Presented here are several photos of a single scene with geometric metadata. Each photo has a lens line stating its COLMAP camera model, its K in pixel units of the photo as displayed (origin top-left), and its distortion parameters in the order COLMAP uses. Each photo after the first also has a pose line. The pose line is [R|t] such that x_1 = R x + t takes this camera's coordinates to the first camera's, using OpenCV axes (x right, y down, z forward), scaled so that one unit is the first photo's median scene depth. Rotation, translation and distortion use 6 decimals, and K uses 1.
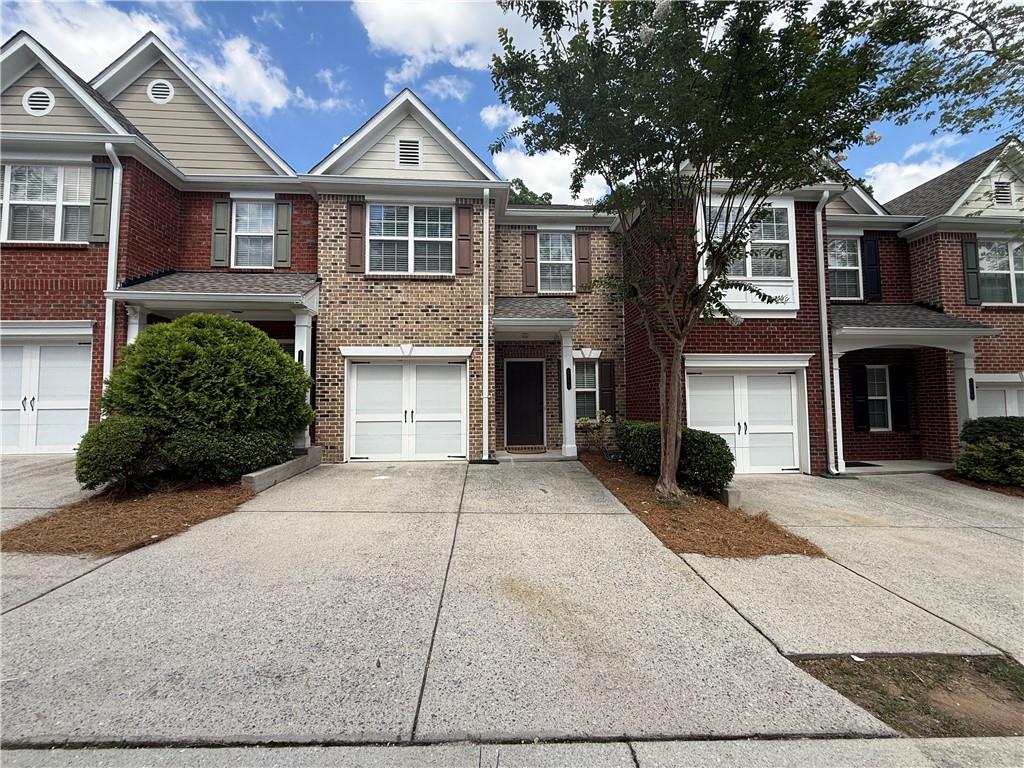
lens RADIAL K [[408.4, 0, 510.2], [0, 408.4, 375.4], [0, 0, 1]] dist [-0.002114, 0.001370]
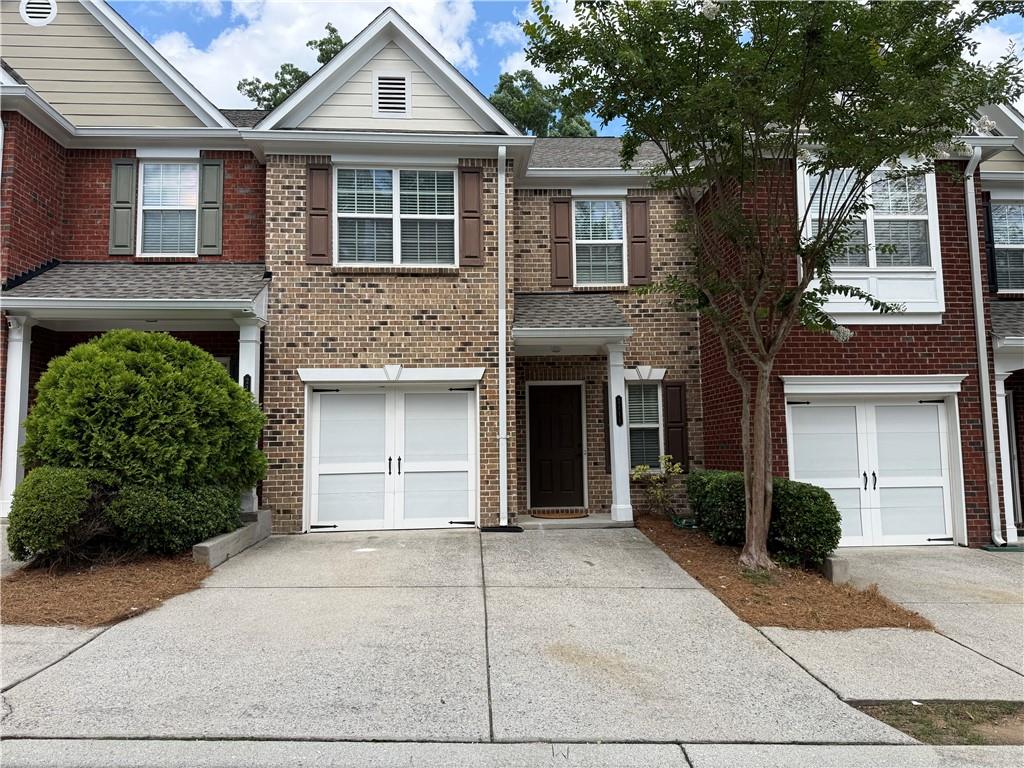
lens RADIAL K [[721.0, 0, 510.9], [0, 721.0, 374.6], [0, 0, 1]] dist [0.071049, -0.091438]
pose [[0.999964, -0.007414, -0.004005, -0.044110], [0.007295, 0.999551, -0.029070, -0.021997], [0.004219, 0.029039, 0.999569, -0.283388]]
